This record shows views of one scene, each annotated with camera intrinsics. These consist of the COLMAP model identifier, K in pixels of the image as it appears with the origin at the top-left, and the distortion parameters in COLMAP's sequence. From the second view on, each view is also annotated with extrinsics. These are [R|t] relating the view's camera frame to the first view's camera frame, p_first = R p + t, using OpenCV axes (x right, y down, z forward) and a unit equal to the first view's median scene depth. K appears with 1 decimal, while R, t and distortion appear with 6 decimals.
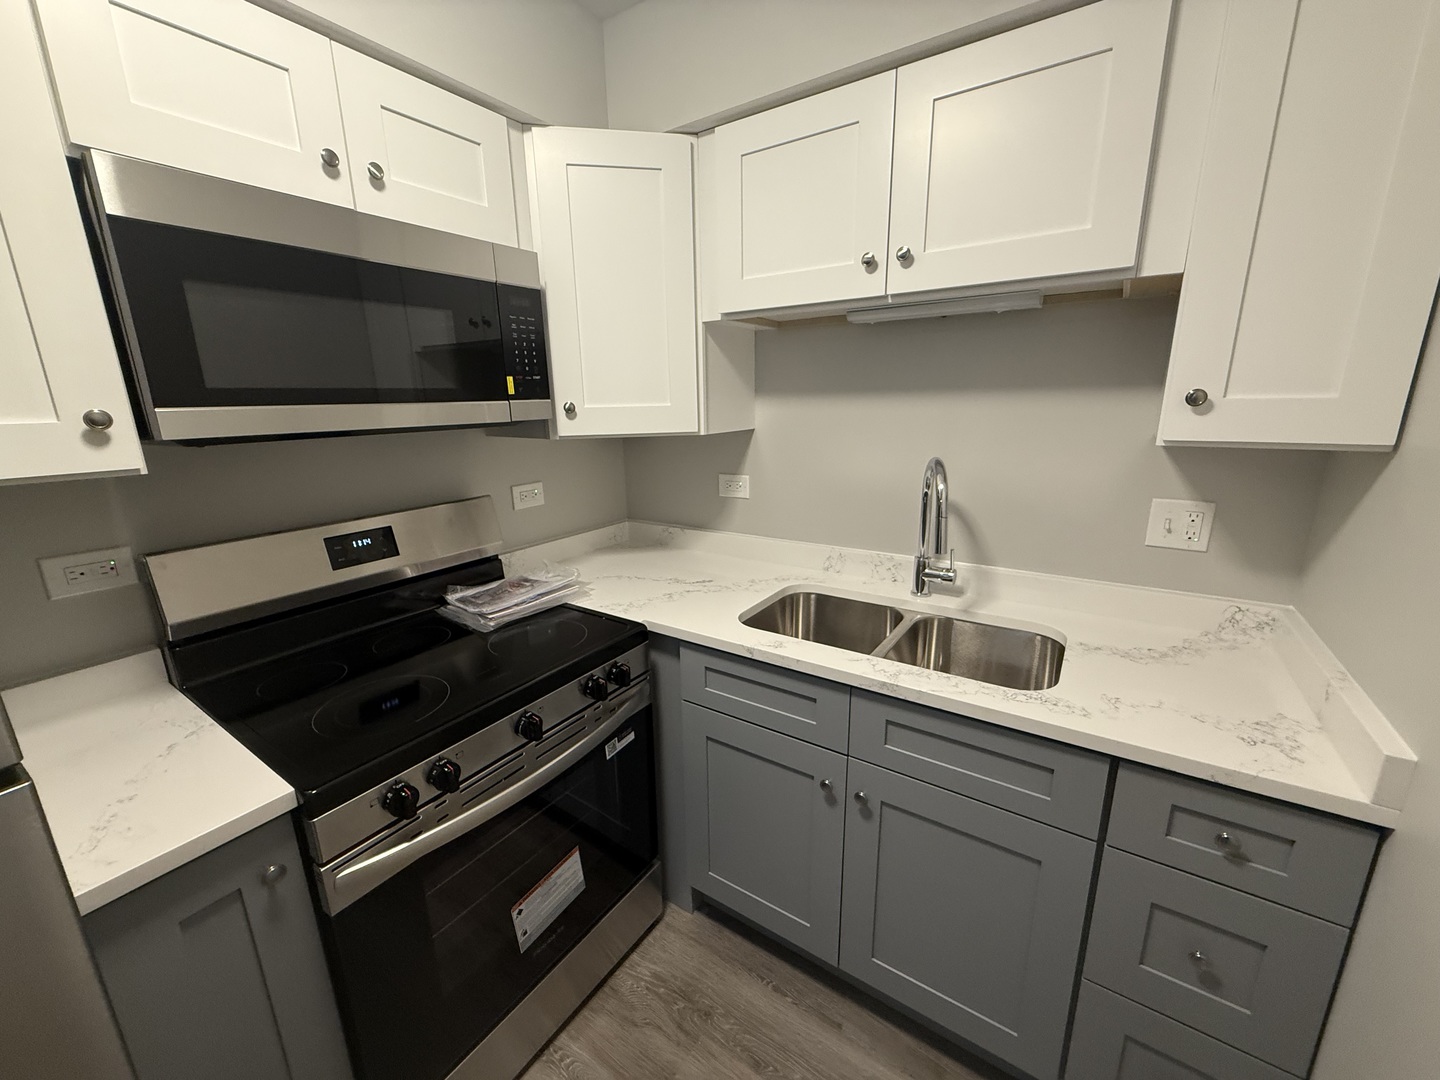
lens RADIAL K [[576.5, 0, 718.4], [0, 576.5, 539.7], [0, 0, 1]] dist [0.003194, 0.000104]
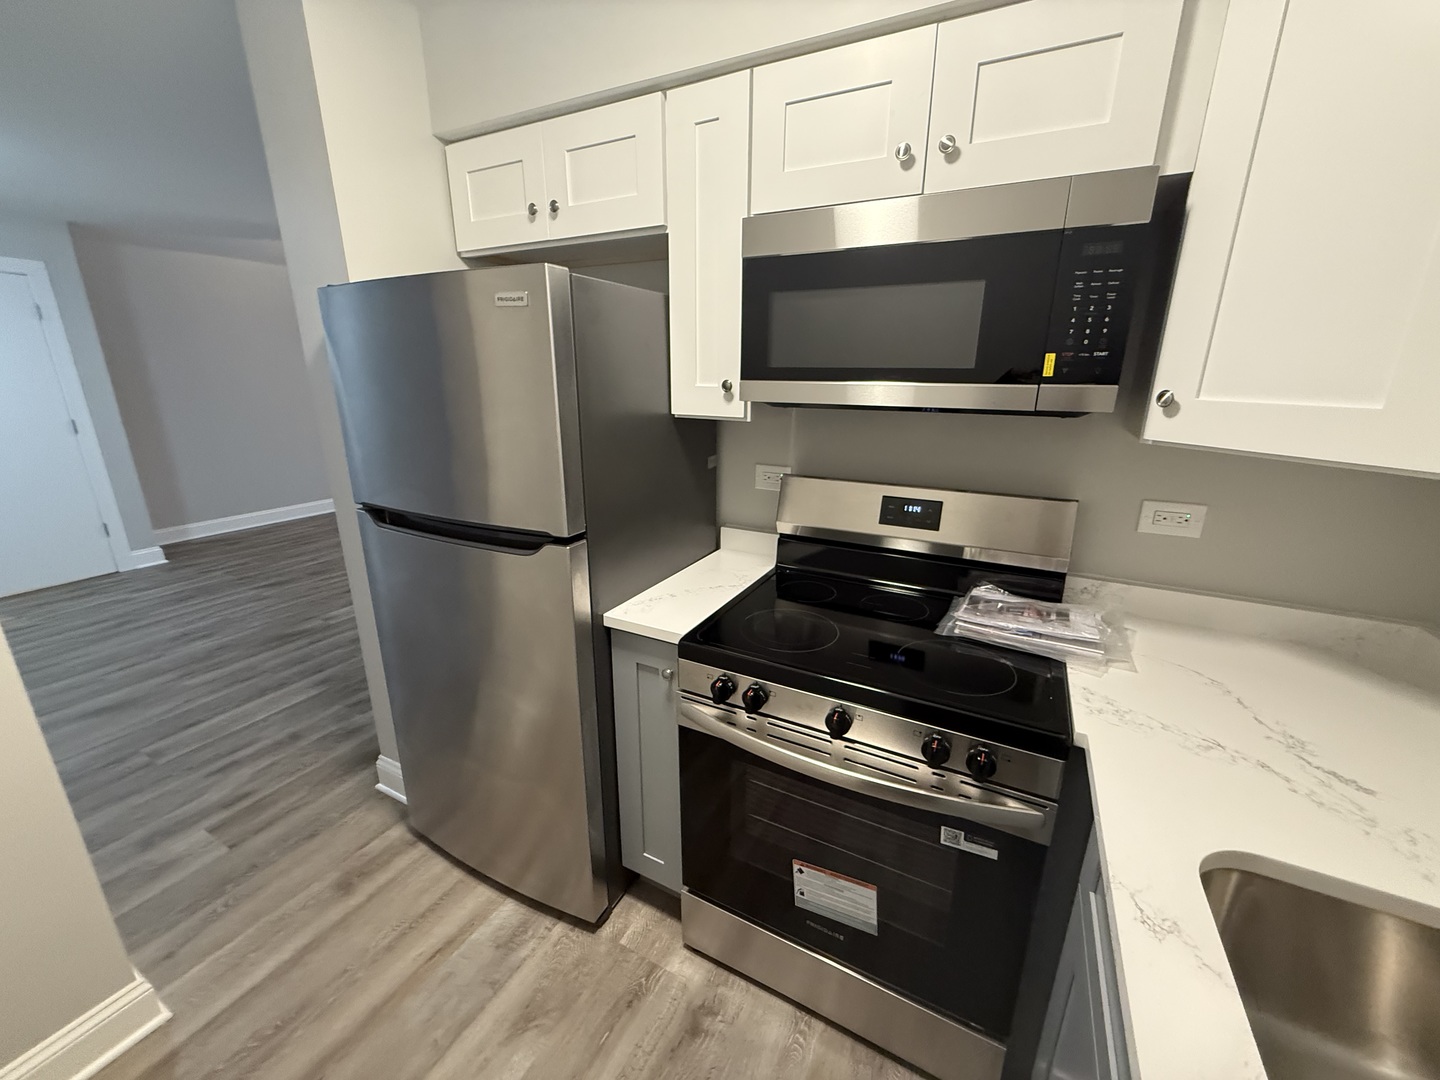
lens RADIAL K [[576.5, 0, 717.3], [0, 576.5, 539.6], [0, 0, 1]] dist [0.003194, 0.000104]
pose [[0.104104, 0.300452, -0.948099, 0.396028], [-0.248849, 0.930825, 0.267654, -0.140993], [0.962931, 0.208070, 0.171670, 0.469598]]
